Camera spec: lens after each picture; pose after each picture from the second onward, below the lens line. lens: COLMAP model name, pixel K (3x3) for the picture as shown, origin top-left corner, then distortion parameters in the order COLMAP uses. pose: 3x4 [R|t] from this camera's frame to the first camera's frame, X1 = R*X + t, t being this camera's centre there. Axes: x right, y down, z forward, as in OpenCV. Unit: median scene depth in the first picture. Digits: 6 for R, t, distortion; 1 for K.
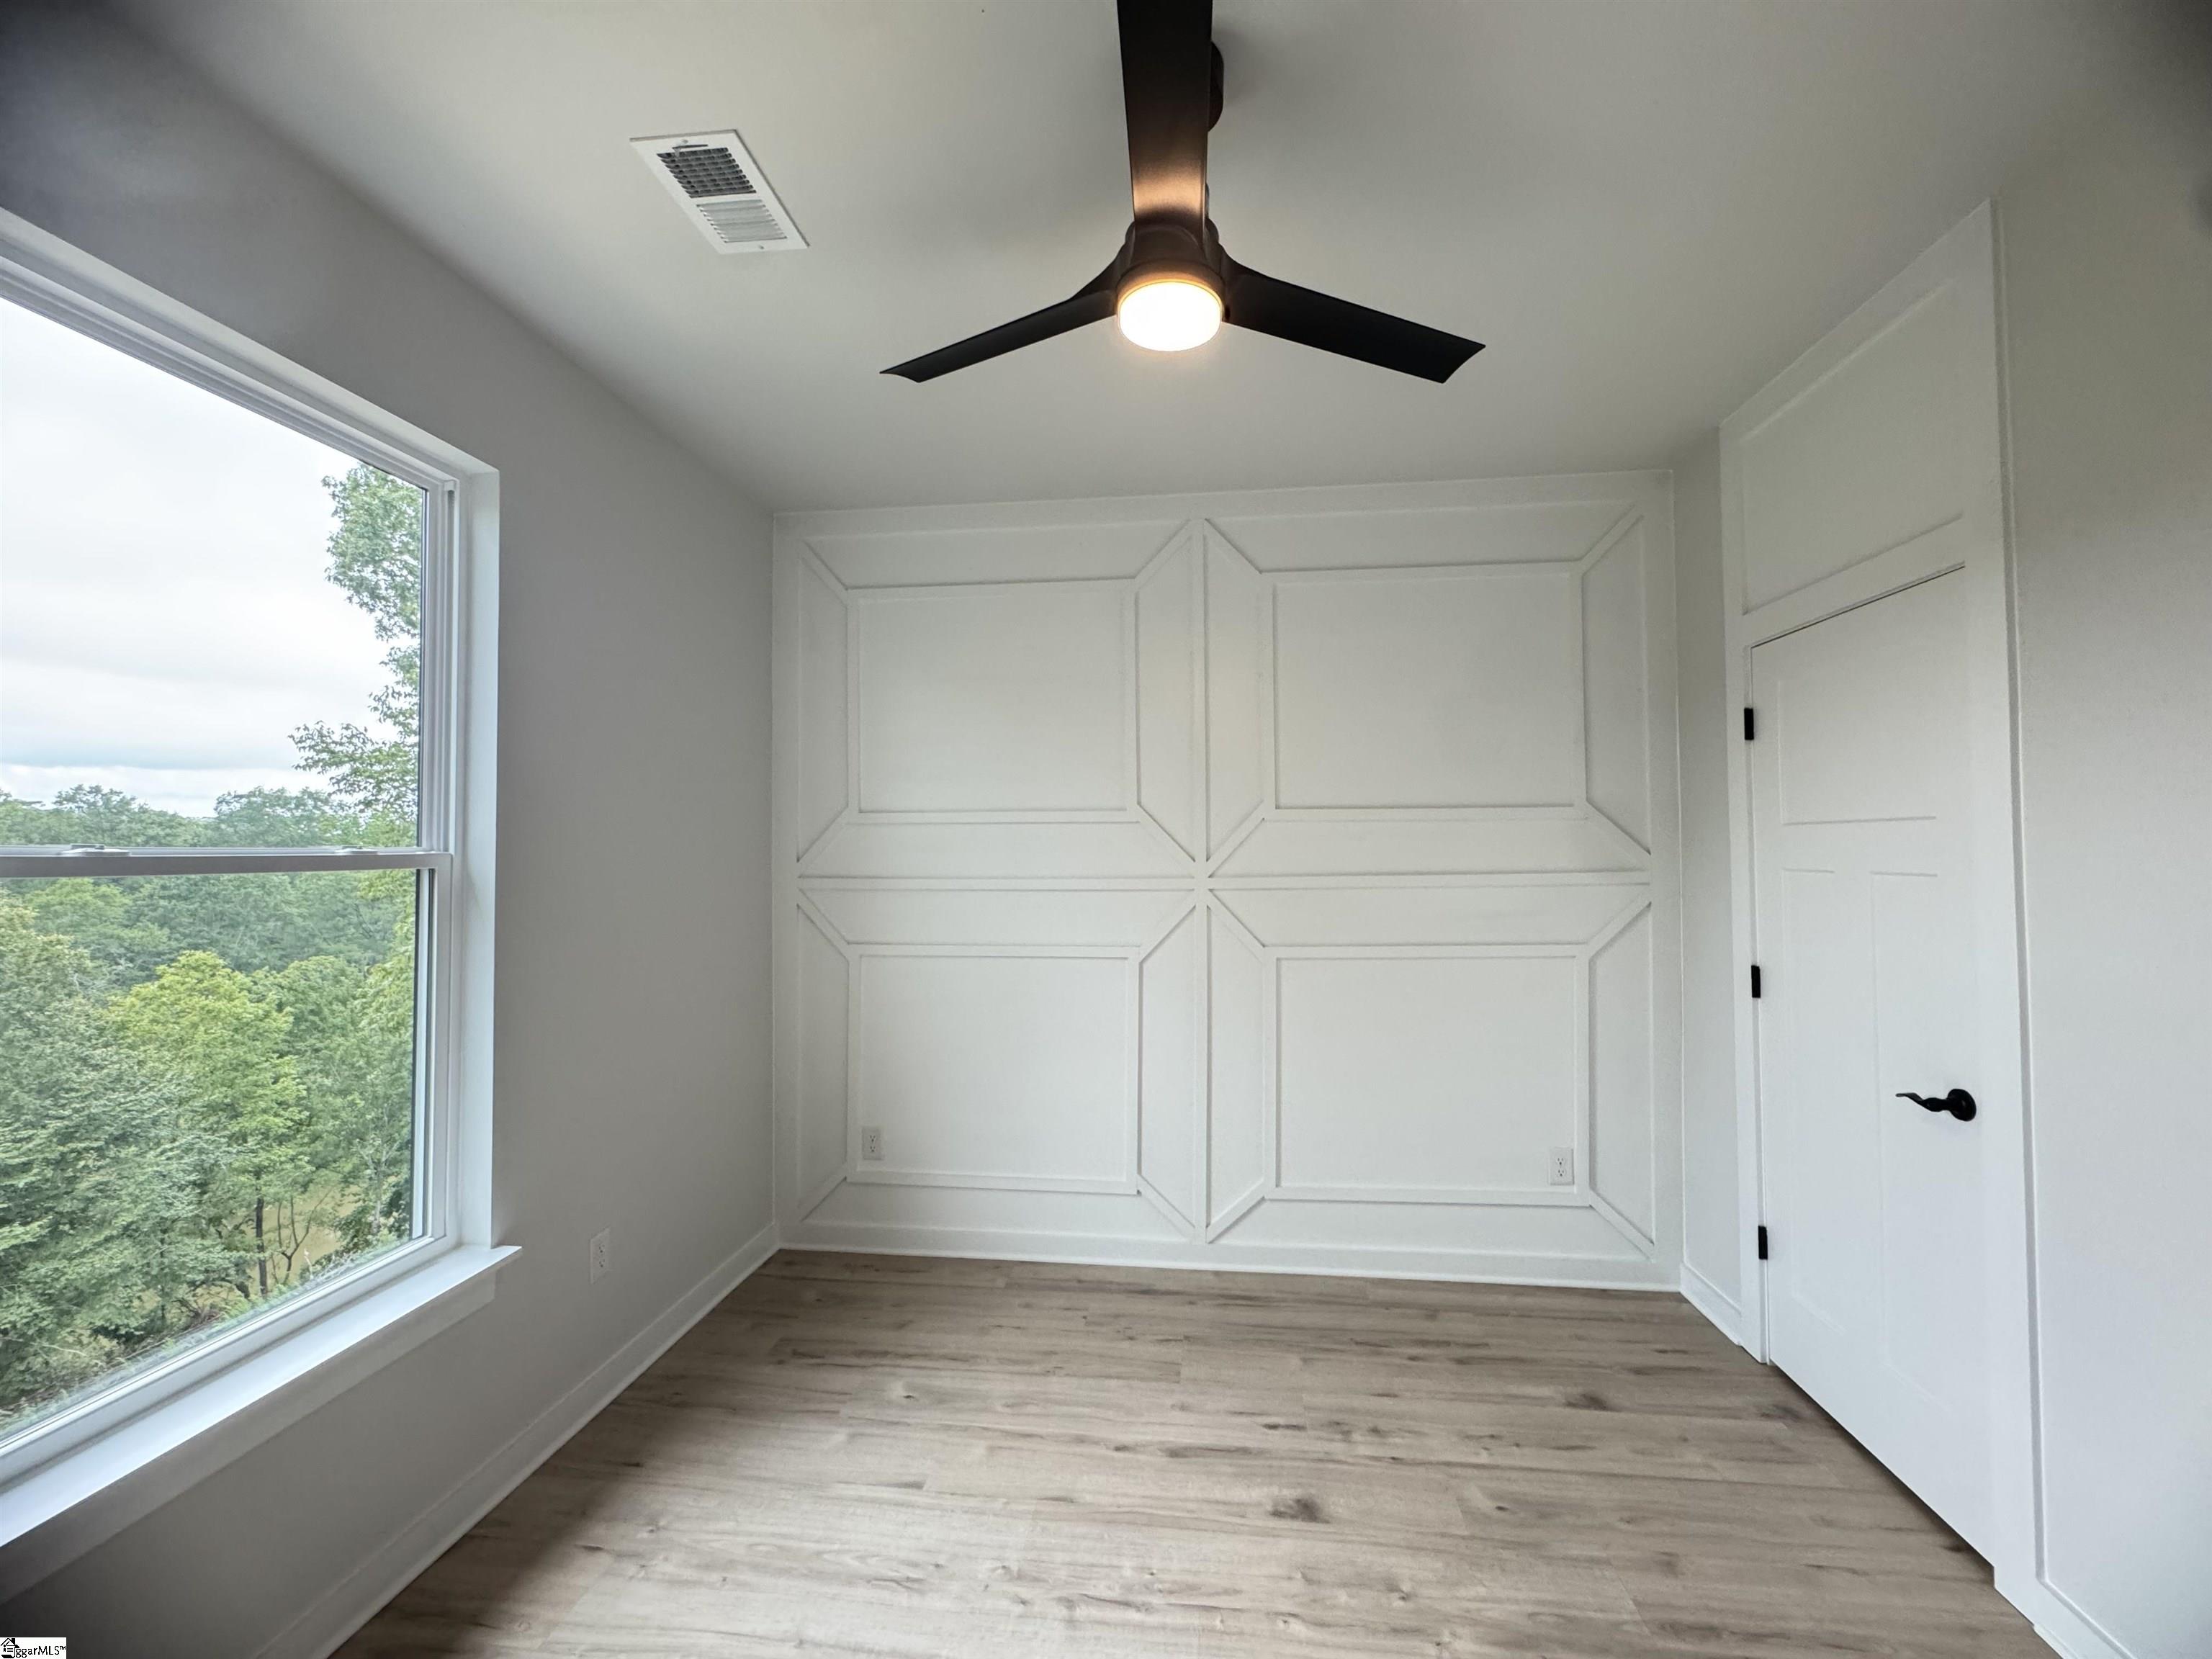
lens RADIAL K [[885.4, 0, 1110.2], [0, 885.4, 830.3], [0, 0, 1]] dist [-0.006516, 0.000440]
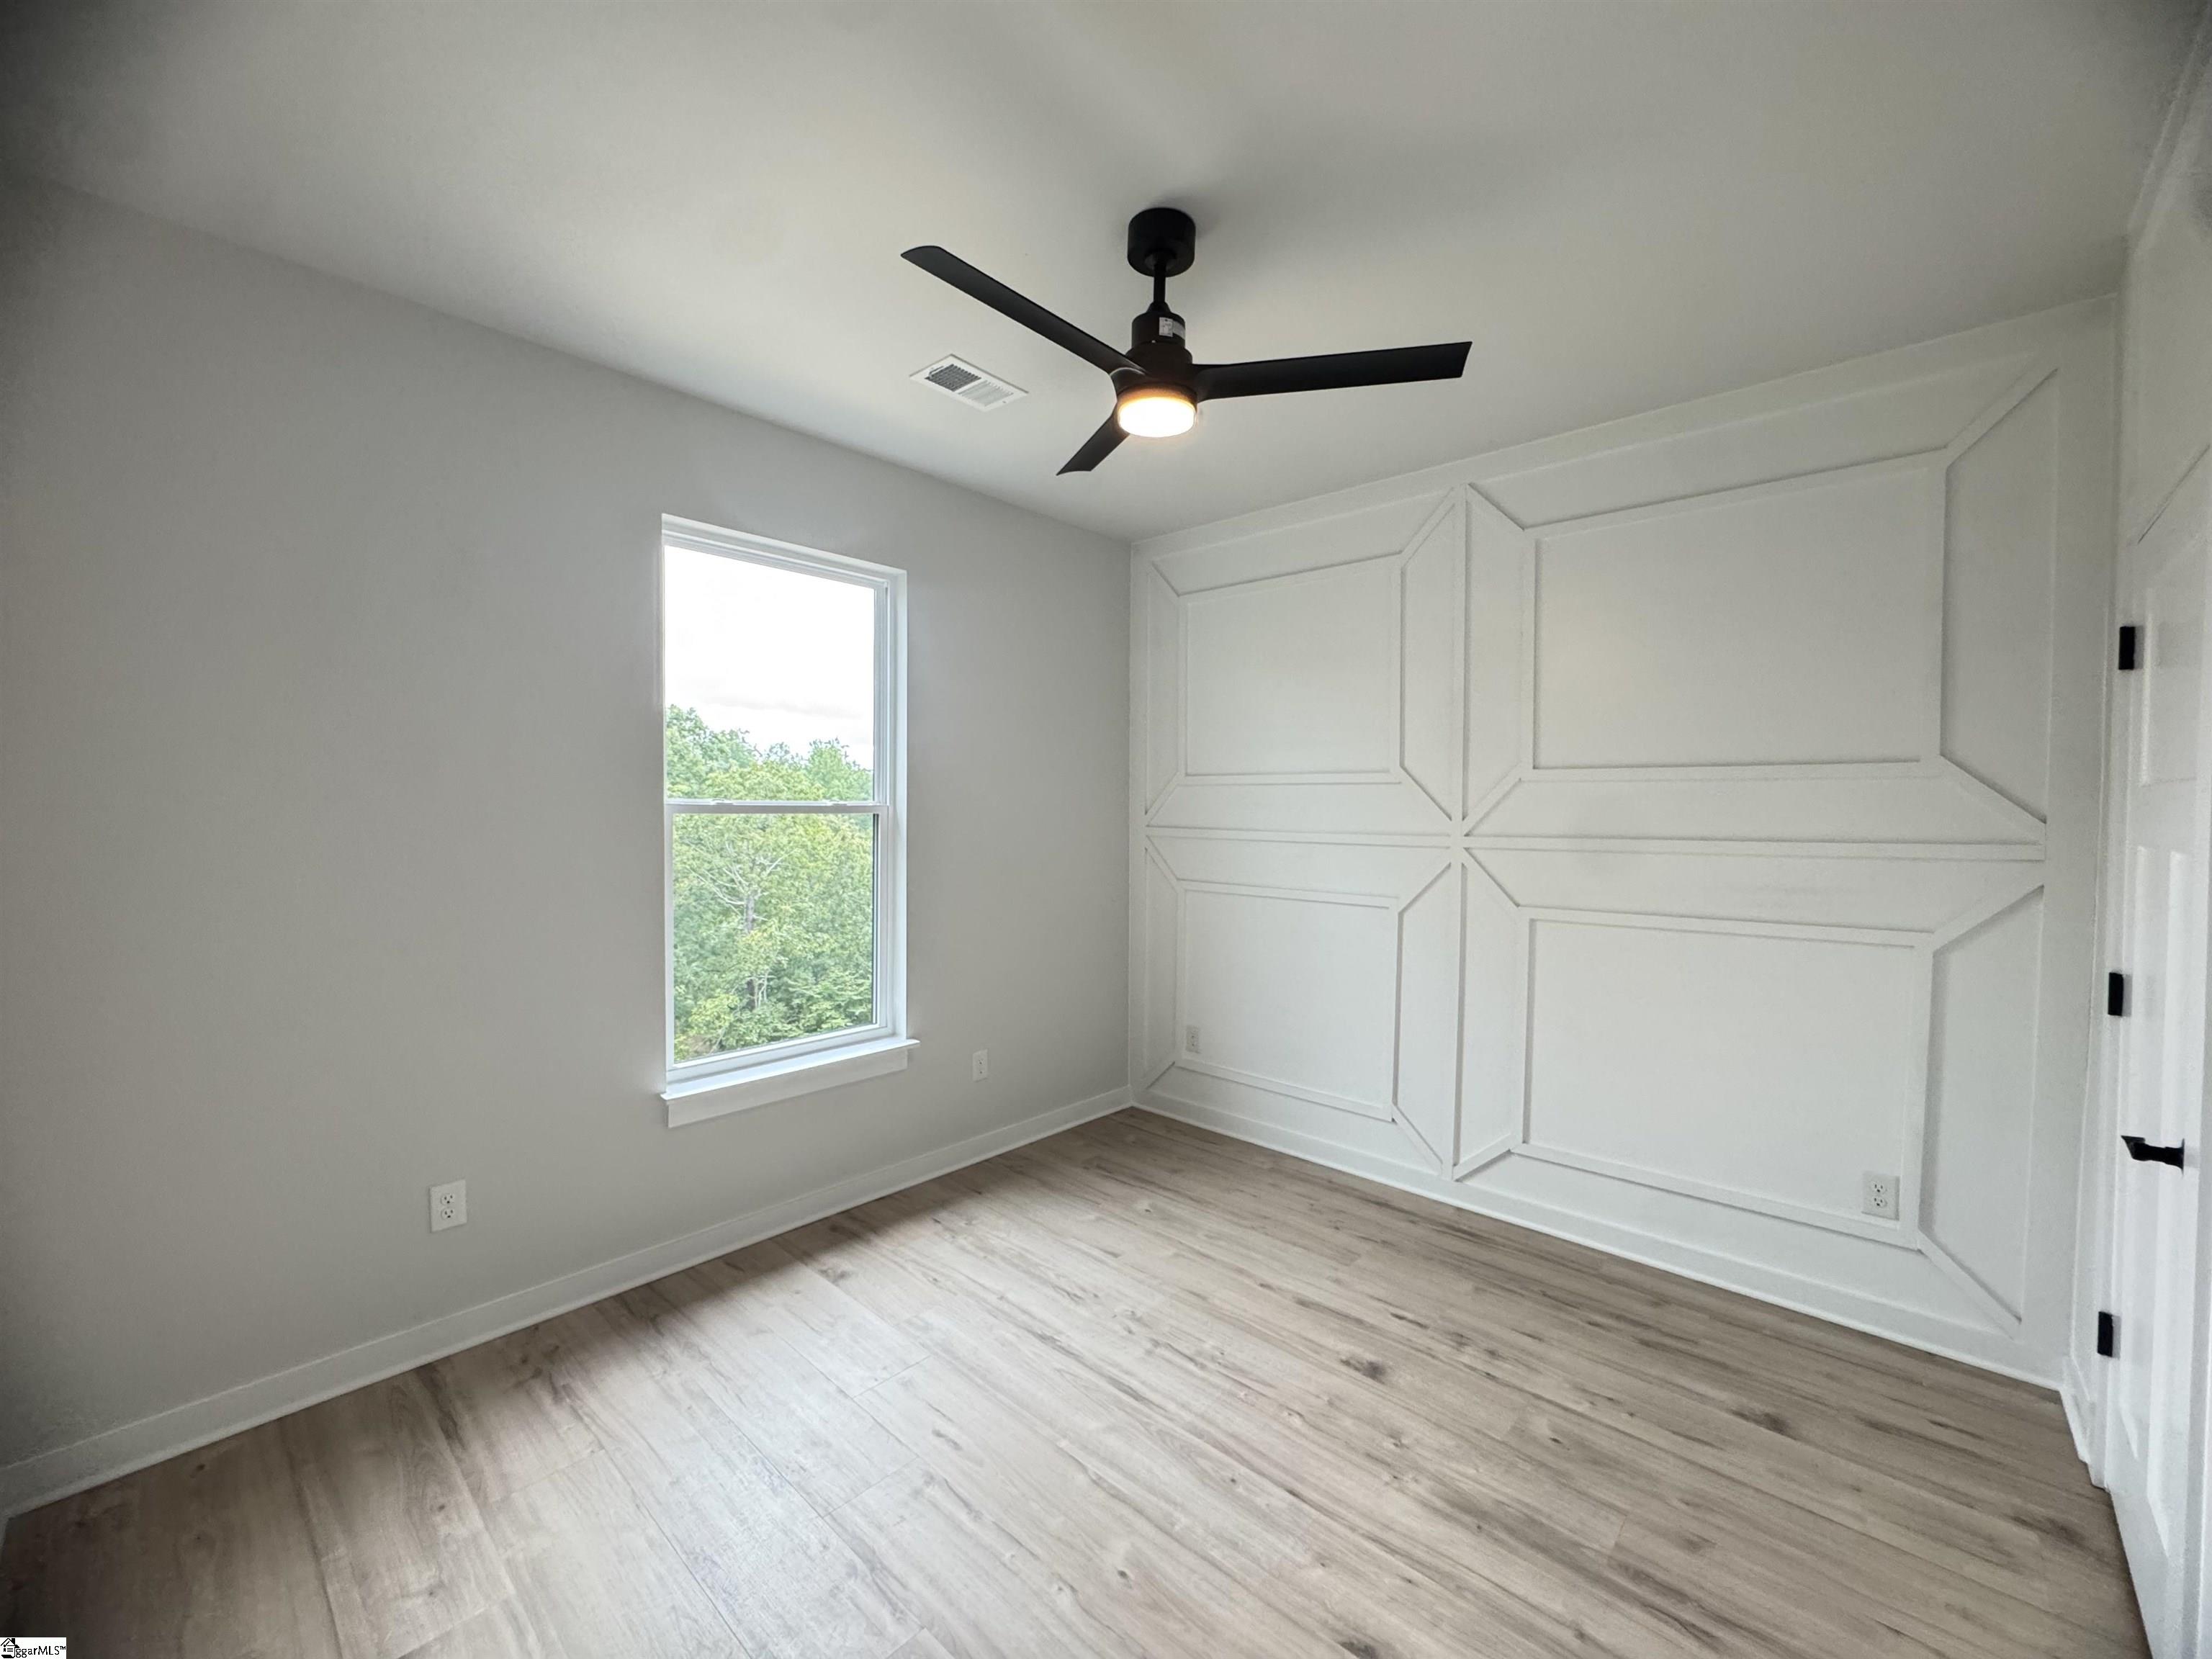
lens RADIAL K [[885.4, 0, 1106.7], [0, 885.4, 831.8], [0, 0, 1]] dist [-0.006516, 0.000440]
pose [[0.809715, 0.028496, -0.586130, 0.450296], [0.001564, 0.998712, 0.050716, -0.006165], [0.586821, -0.041982, 0.808628, -0.098400]]
